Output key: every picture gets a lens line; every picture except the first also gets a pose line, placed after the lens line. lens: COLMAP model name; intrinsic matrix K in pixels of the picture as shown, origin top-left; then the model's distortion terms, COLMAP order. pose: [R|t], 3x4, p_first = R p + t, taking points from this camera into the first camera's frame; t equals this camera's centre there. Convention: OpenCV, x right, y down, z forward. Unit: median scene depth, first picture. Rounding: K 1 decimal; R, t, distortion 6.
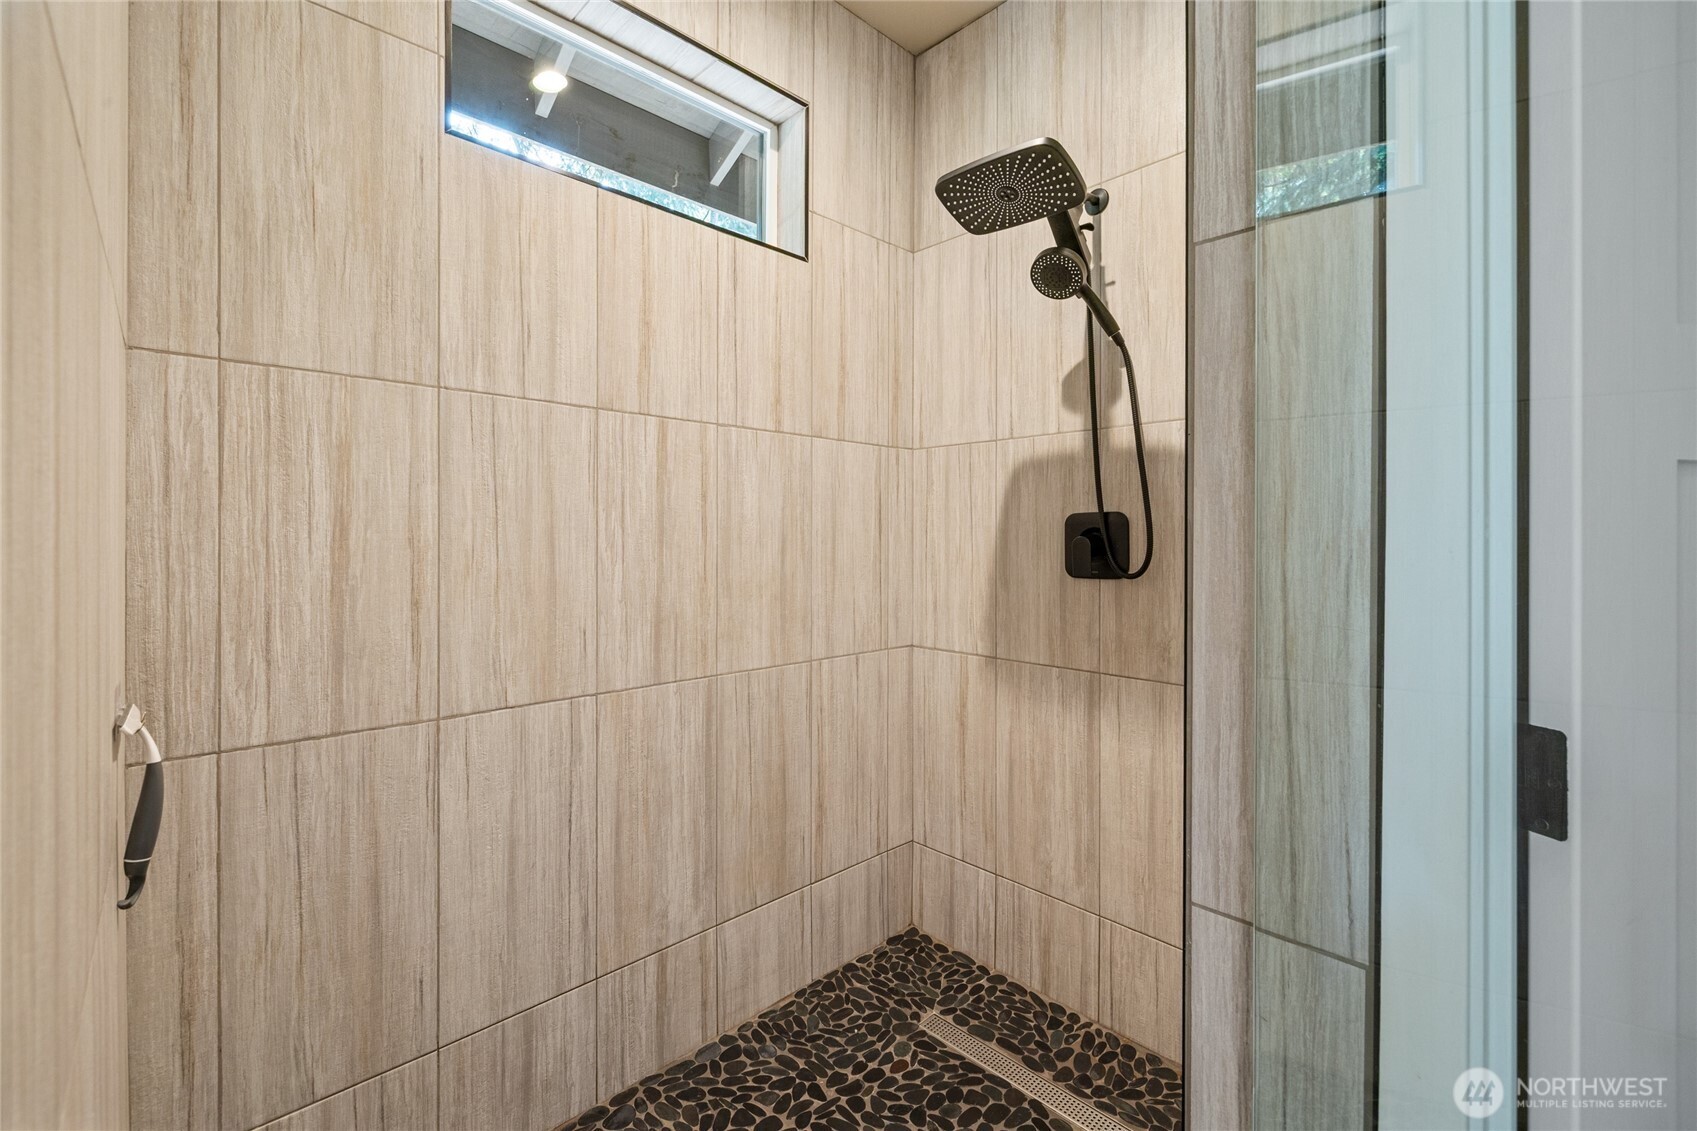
lens RADIAL K [[729.8, 0, 844.3], [0, 729.8, 551.1], [0, 0, 1]] dist [0.001605, 0.000007]
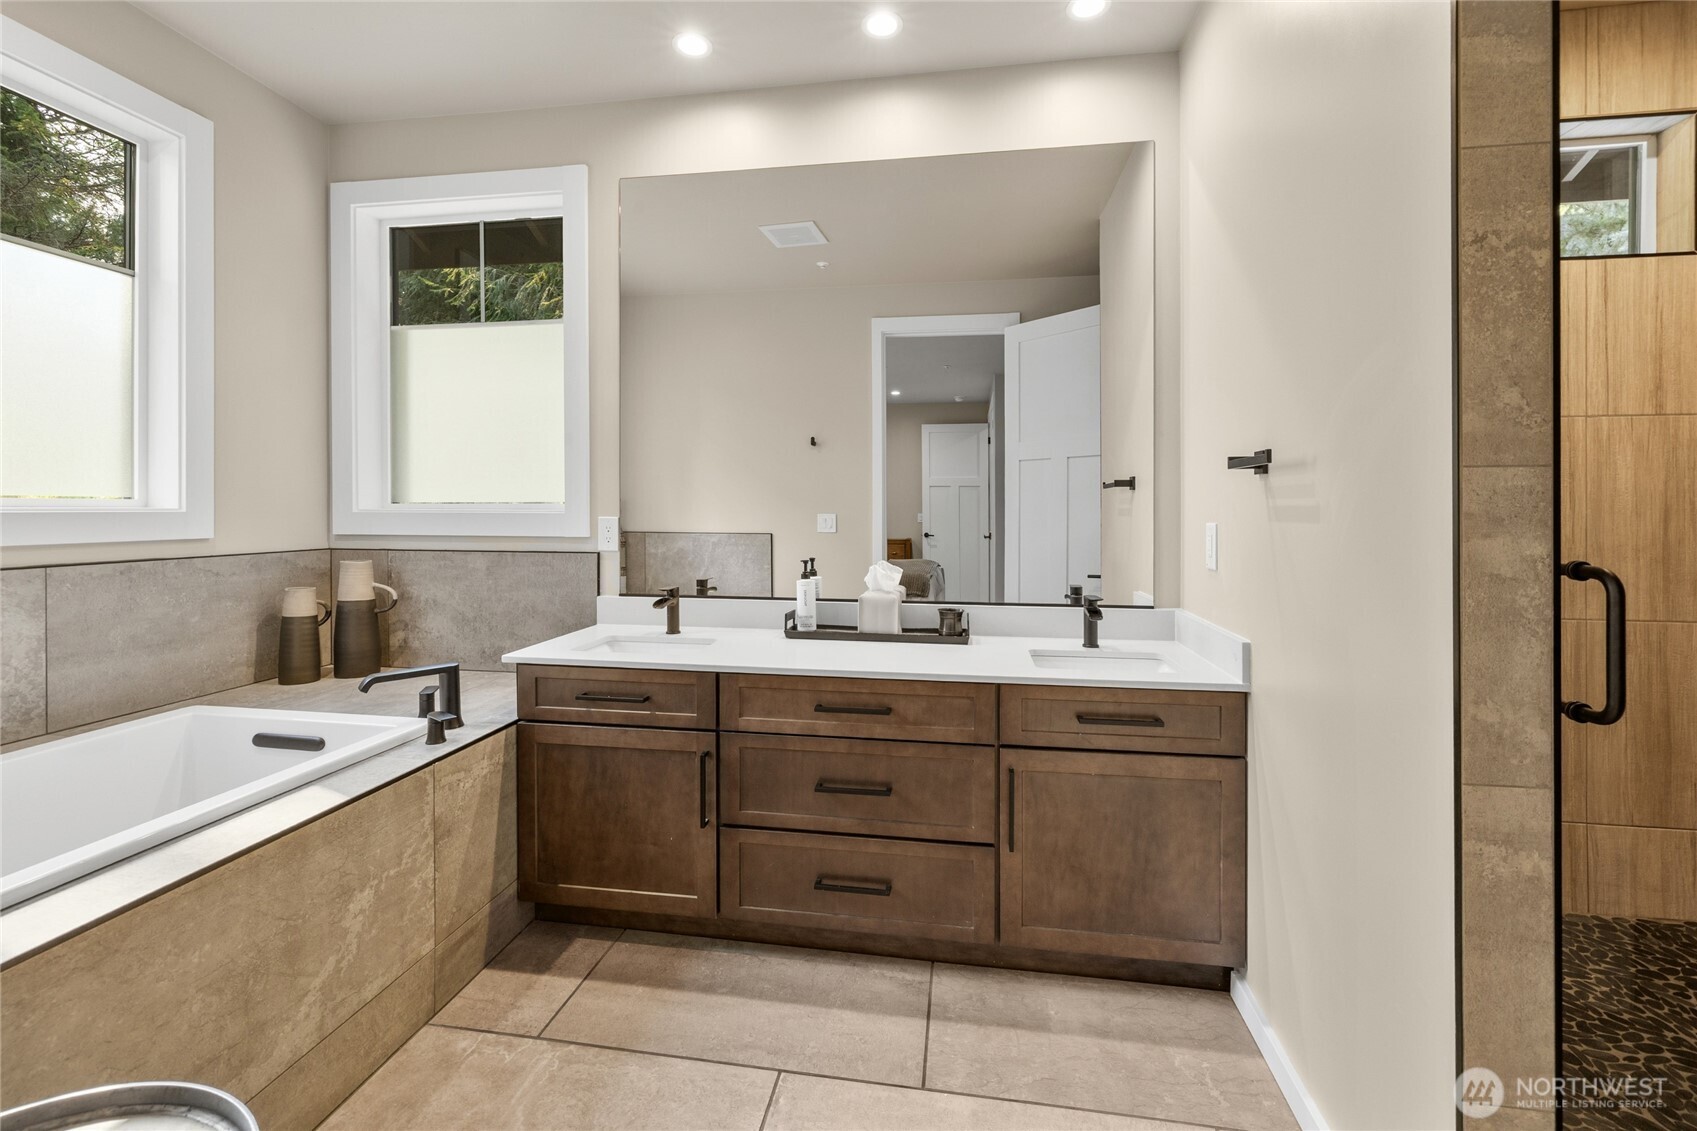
lens RADIAL K [[729.8, 0, 854.7], [0, 729.8, 560.4], [0, 0, 1]] dist [0.001605, 0.000007]
pose [[0.608225, -0.004178, -0.793754, 0.051034], [-0.006985, 0.999919, -0.010616, 0.086597], [0.793734, 0.012001, 0.608146, -0.693532]]
